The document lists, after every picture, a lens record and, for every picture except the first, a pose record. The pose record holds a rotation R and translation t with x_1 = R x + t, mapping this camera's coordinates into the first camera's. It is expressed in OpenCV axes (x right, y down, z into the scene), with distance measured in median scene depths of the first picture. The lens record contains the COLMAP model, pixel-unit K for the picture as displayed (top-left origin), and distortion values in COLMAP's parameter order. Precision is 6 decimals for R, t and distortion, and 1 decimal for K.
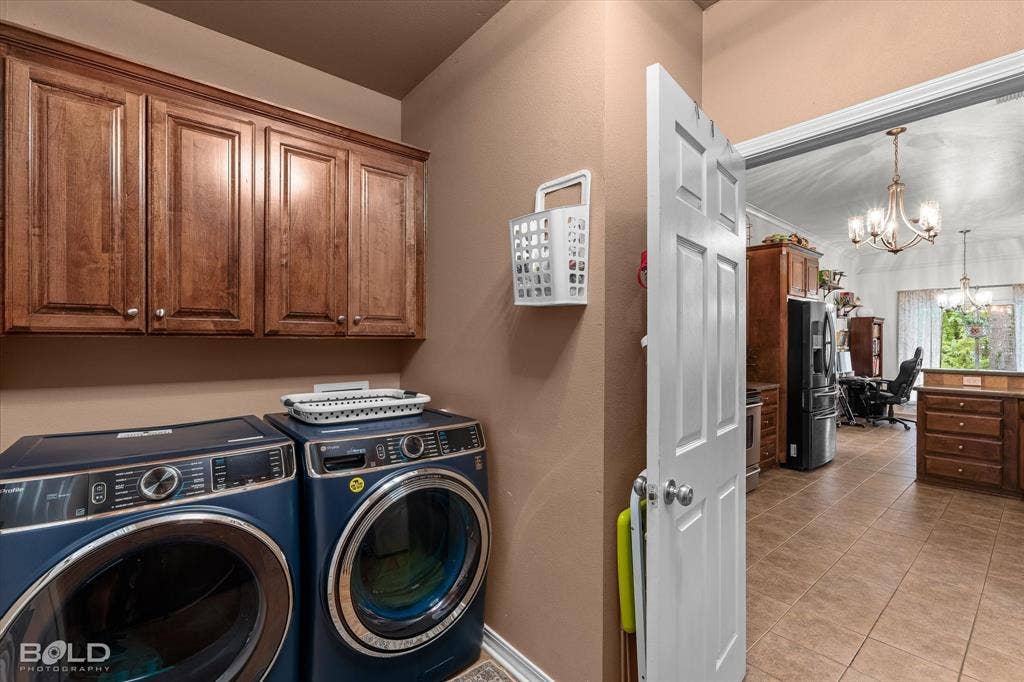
lens RADIAL K [[449.3, 0, 514.2], [0, 449.3, 343.8], [0, 0, 1]] dist [-0.002724, 0.000681]
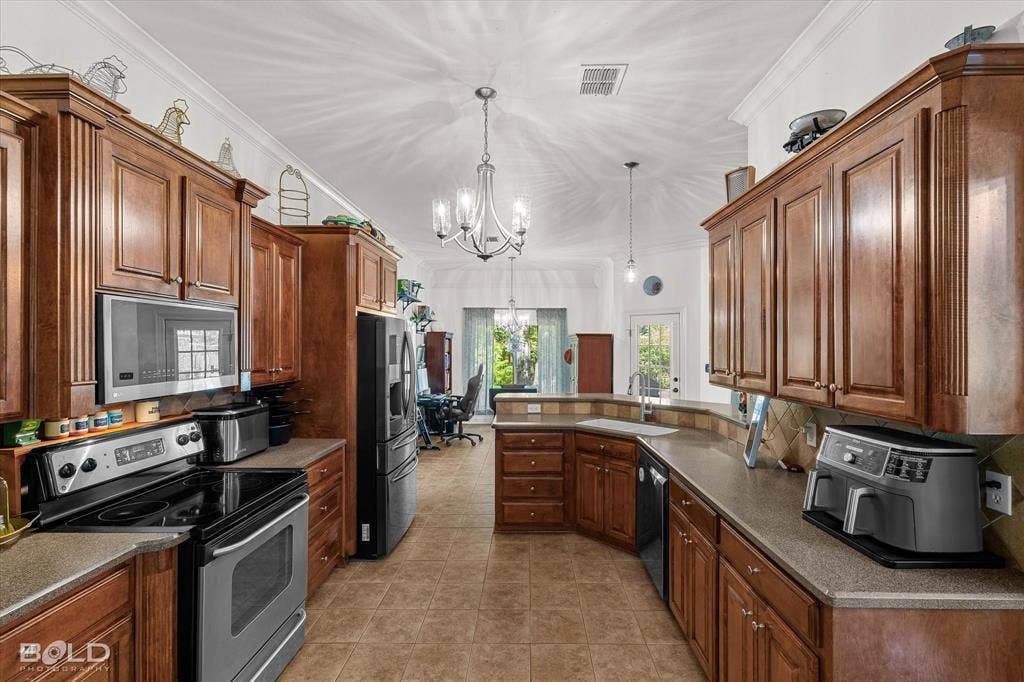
lens RADIAL K [[449.3, 0, 514.2], [0, 449.3, 343.8], [0, 0, 1]] dist [-0.002724, 0.000681]
pose [[0.663506, 0.001702, 0.748169, 0.252413], [0.003196, 0.999982, -0.005109, -0.046434], [-0.748165, 0.005781, 0.663488, 0.362850]]
